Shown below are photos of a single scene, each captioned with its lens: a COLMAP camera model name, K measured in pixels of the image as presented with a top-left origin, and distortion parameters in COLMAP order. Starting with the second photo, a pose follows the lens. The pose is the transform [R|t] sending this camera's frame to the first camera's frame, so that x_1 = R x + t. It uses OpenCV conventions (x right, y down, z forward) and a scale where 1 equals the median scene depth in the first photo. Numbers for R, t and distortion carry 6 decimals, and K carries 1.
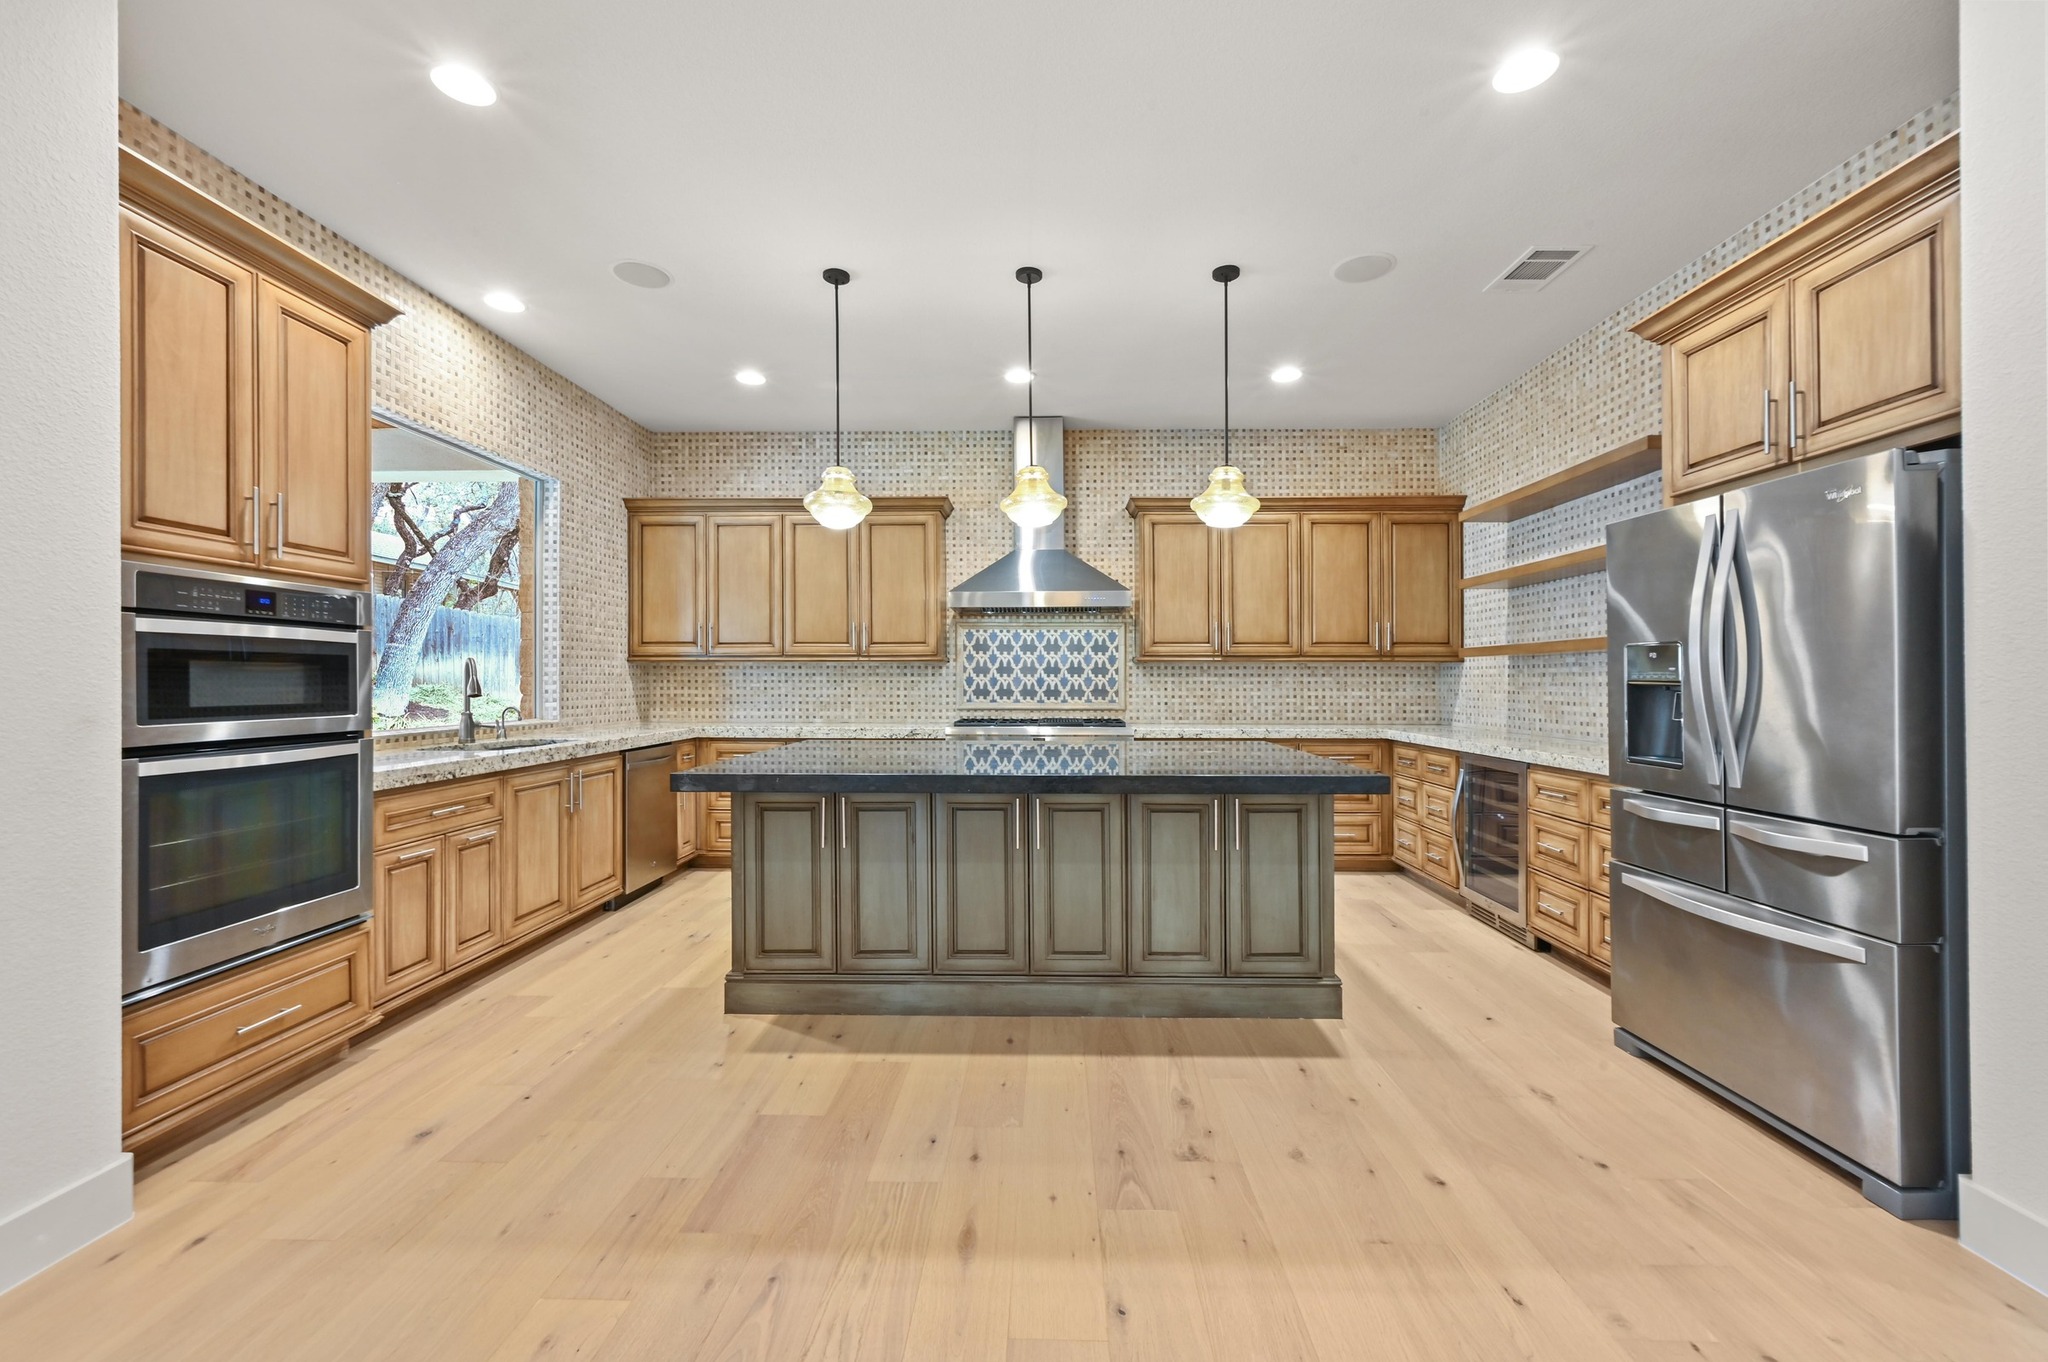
lens RADIAL K [[820.1, 0, 1012.7], [0, 820.1, 680.0], [0, 0, 1]] dist [0.014243, -0.000288]
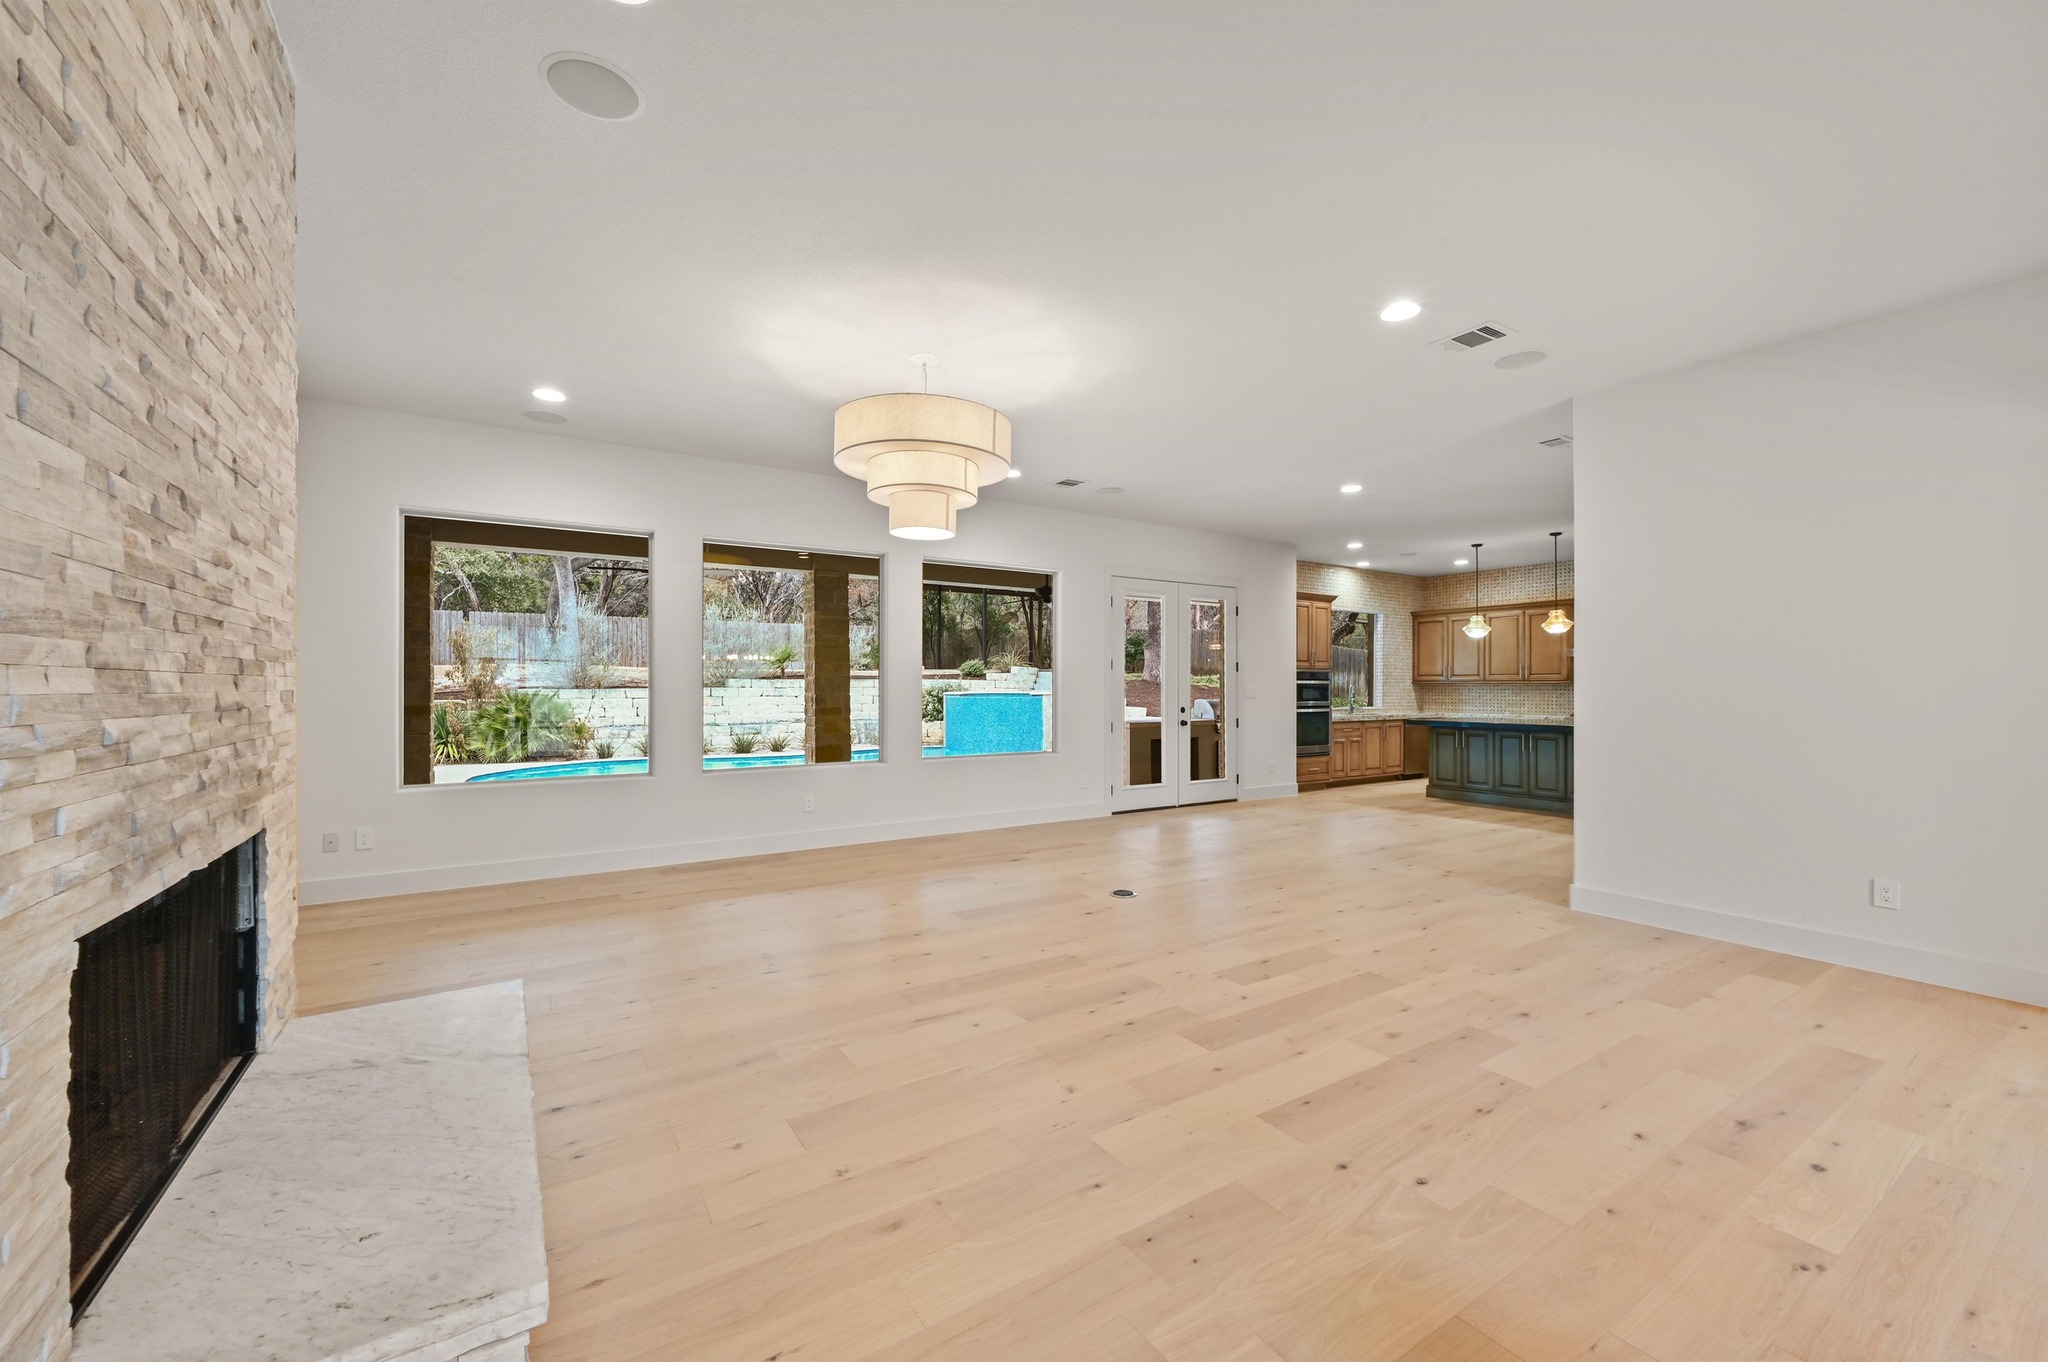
lens RADIAL K [[805.4, 0, 1026.9], [0, 805.4, 682.0], [0, 0, 1]] dist [0.000948, 0.000470]
pose [[0.583959, -0.003858, -0.811774, 0.883817], [-0.000916, 0.999985, -0.005411, -0.017213], [0.811783, 0.003904, 0.583946, -1.434534]]
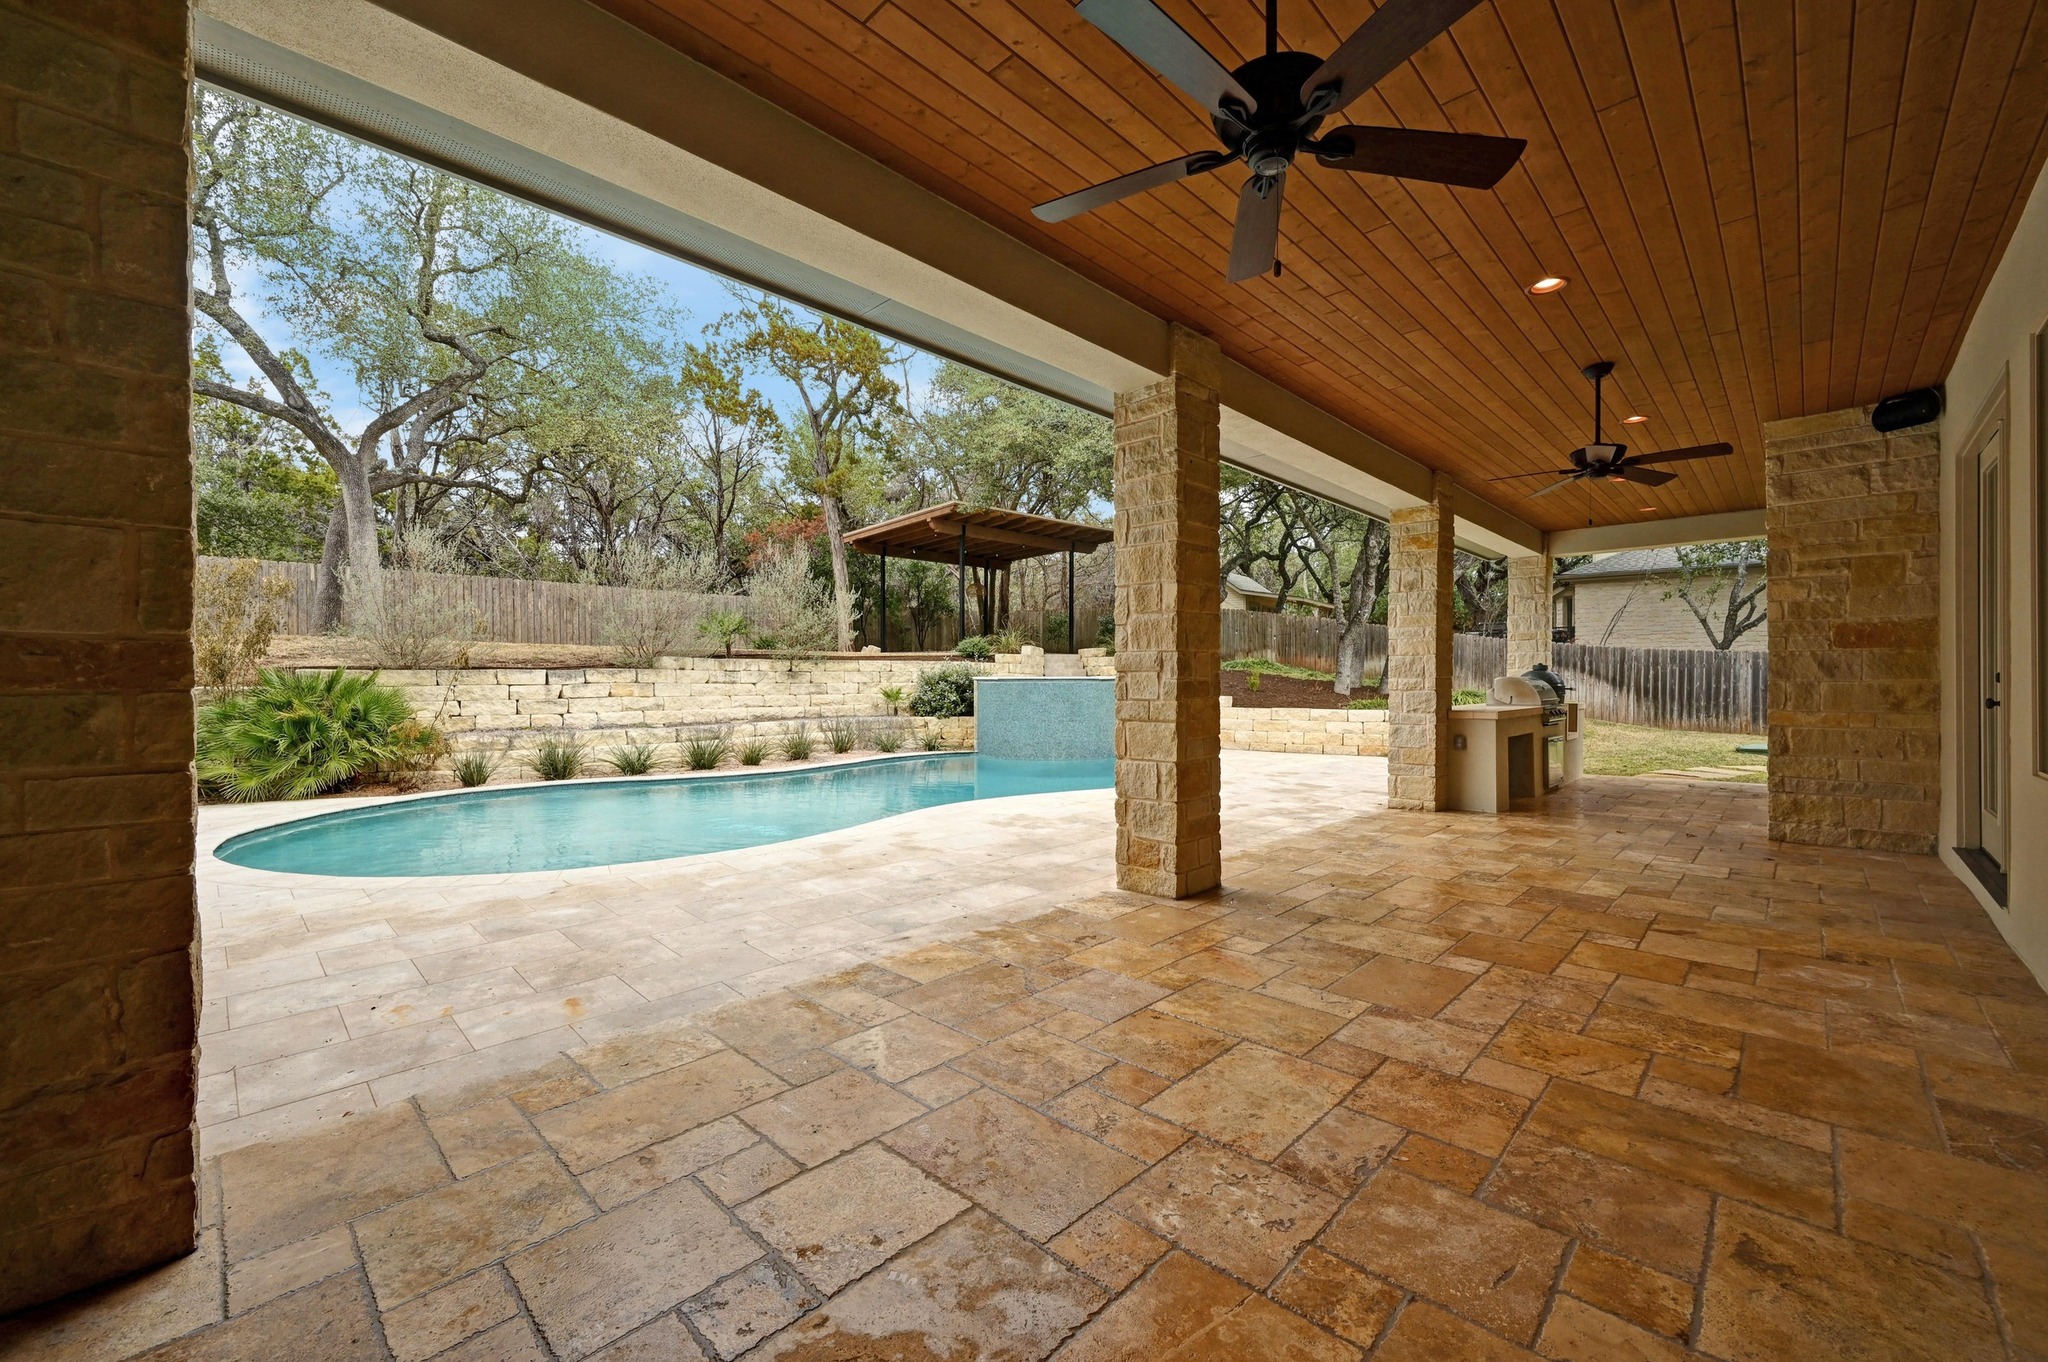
lens RADIAL K [[807.5, 0, 1028.4], [0, 807.5, 688.0], [0, 0, 1]] dist [0.002195, 0.000386]
pose [[0.746552, 0.002751, -0.665322, -0.689052], [0.001780, 0.999980, 0.006132, 0.041157], [0.665325, -0.005762, 0.746532, -1.484391]]
